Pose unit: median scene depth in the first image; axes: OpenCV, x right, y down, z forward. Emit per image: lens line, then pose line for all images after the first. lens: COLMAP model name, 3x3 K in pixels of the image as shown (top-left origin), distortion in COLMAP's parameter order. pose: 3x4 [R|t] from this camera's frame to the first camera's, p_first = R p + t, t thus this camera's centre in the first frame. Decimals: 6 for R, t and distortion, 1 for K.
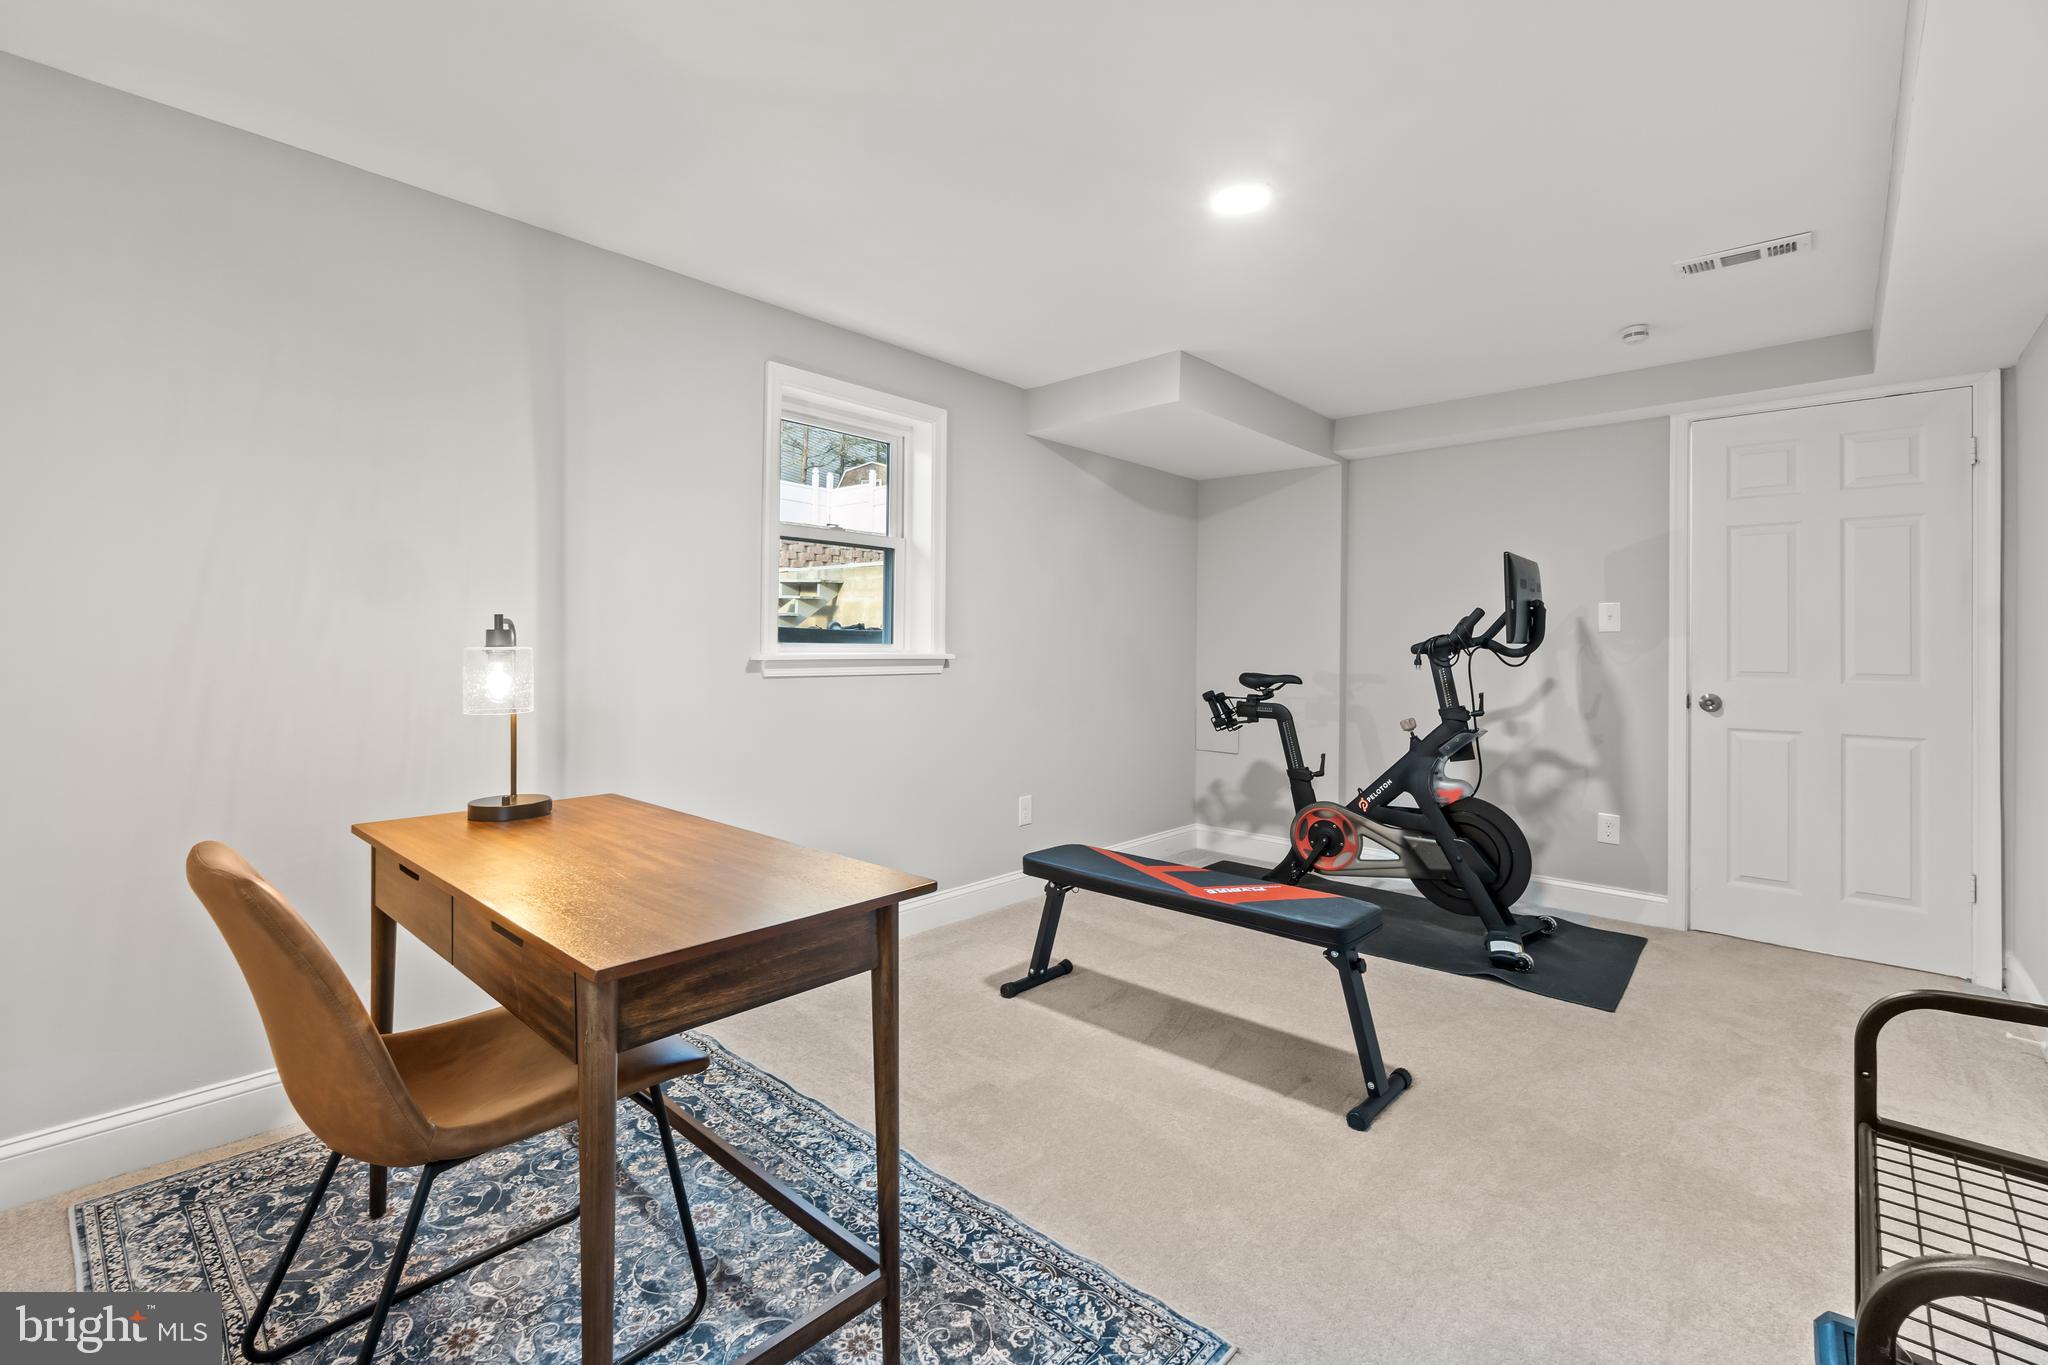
lens RADIAL K [[883.5, 0, 1018.2], [0, 883.5, 636.8], [0, 0, 1]] dist [-0.000170, 0.000038]
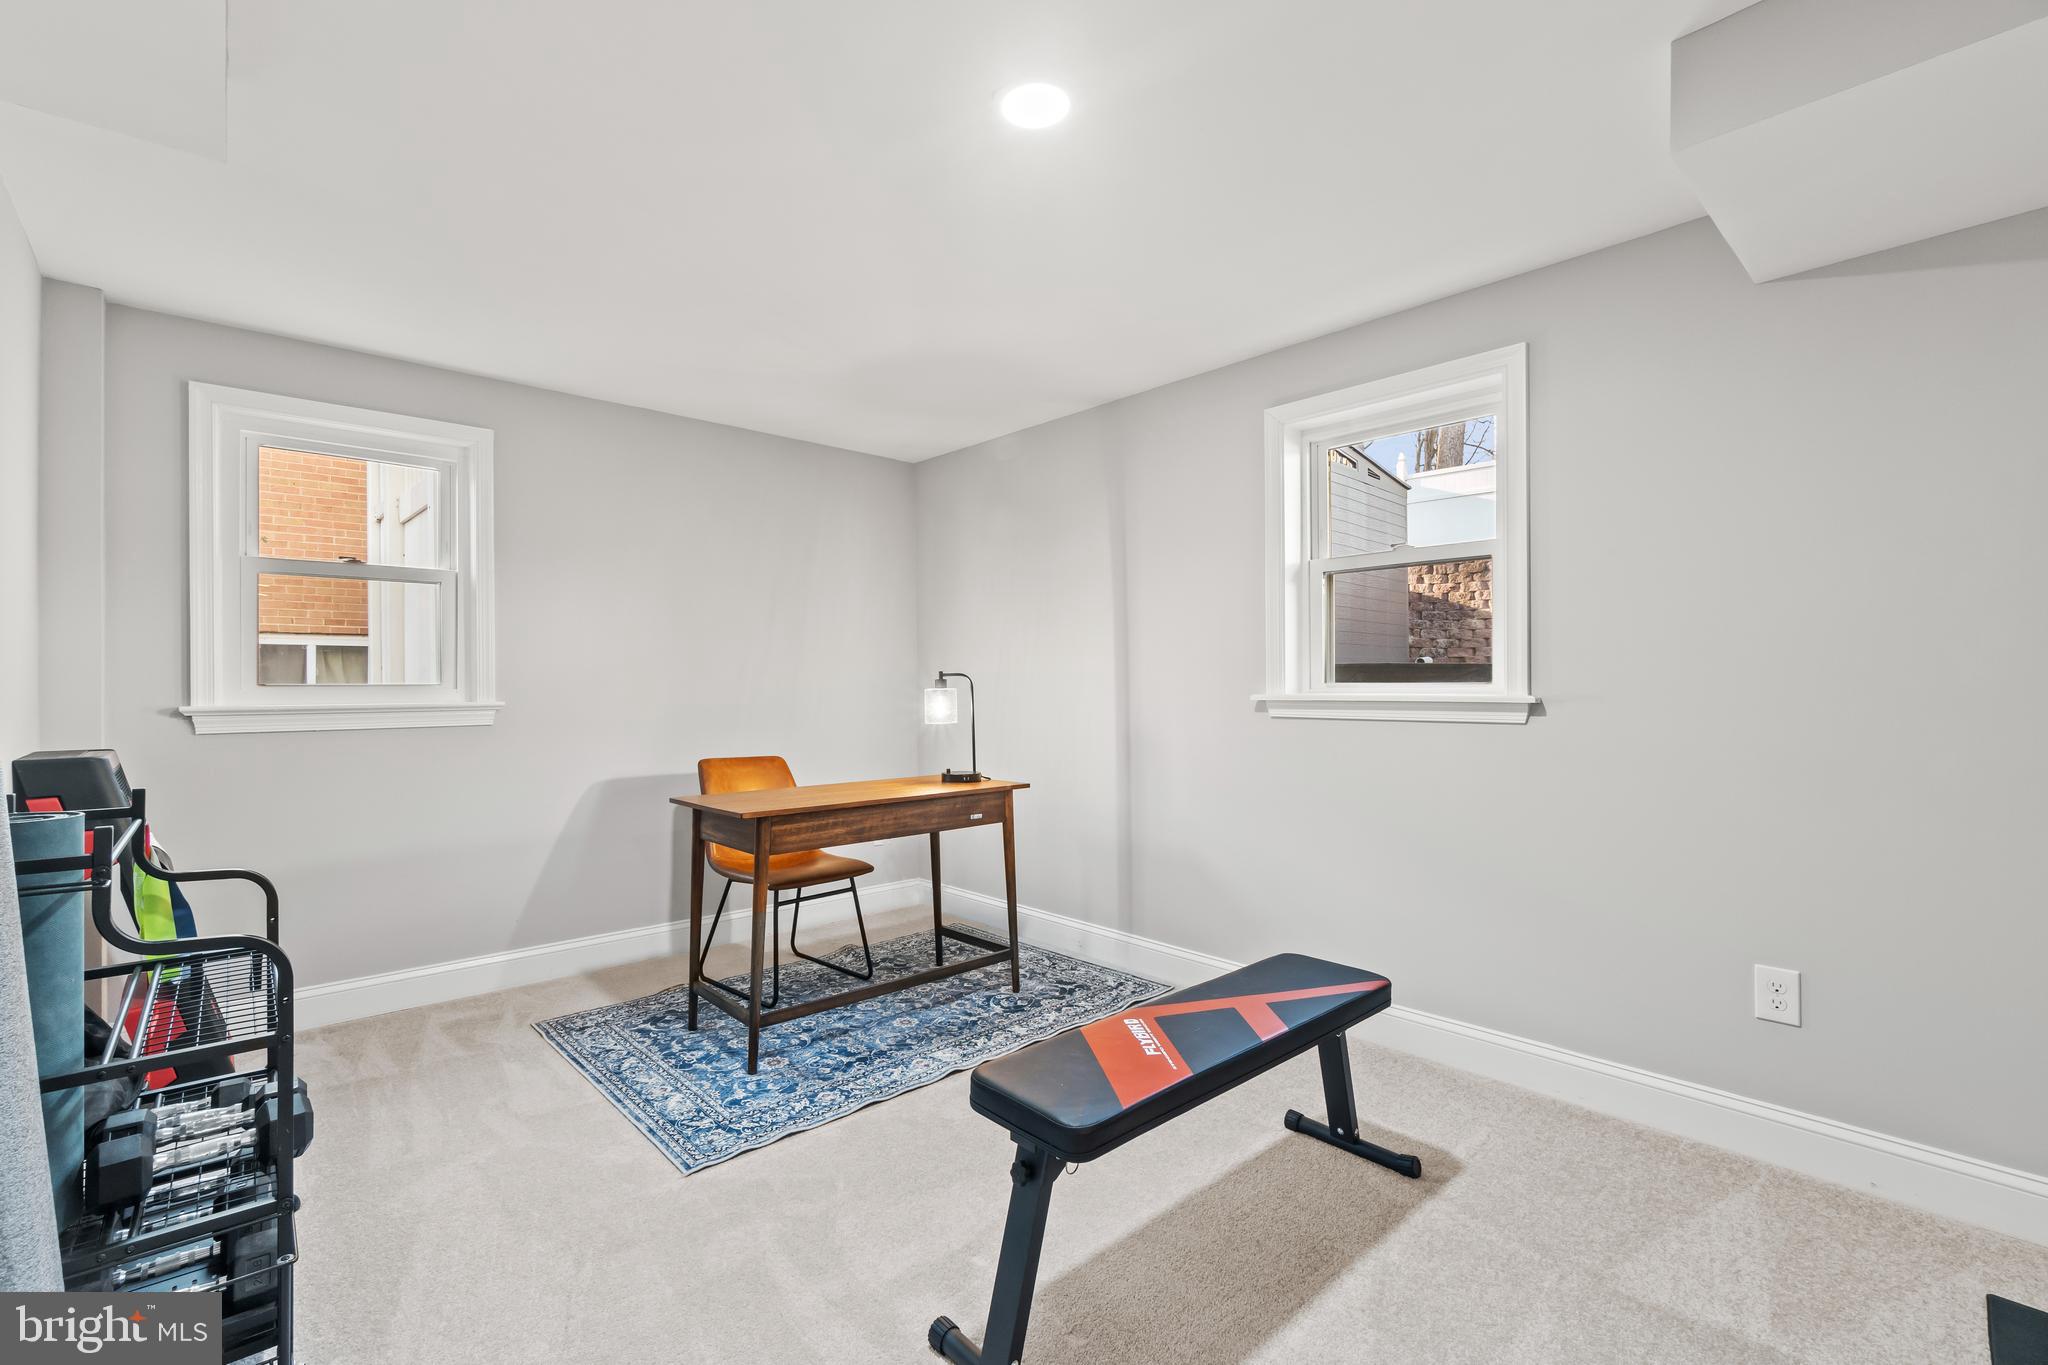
lens RADIAL K [[922.5, 0, 1024.0], [0, 922.5, 682.5], [0, 0, 1]] dist [-0.000504, -0.000020]
pose [[-0.092804, -0.008690, -0.995646, 0.916774], [0.015004, 0.999836, -0.010125, 0.014680], [0.995571, -0.015878, -0.092658, 0.917464]]
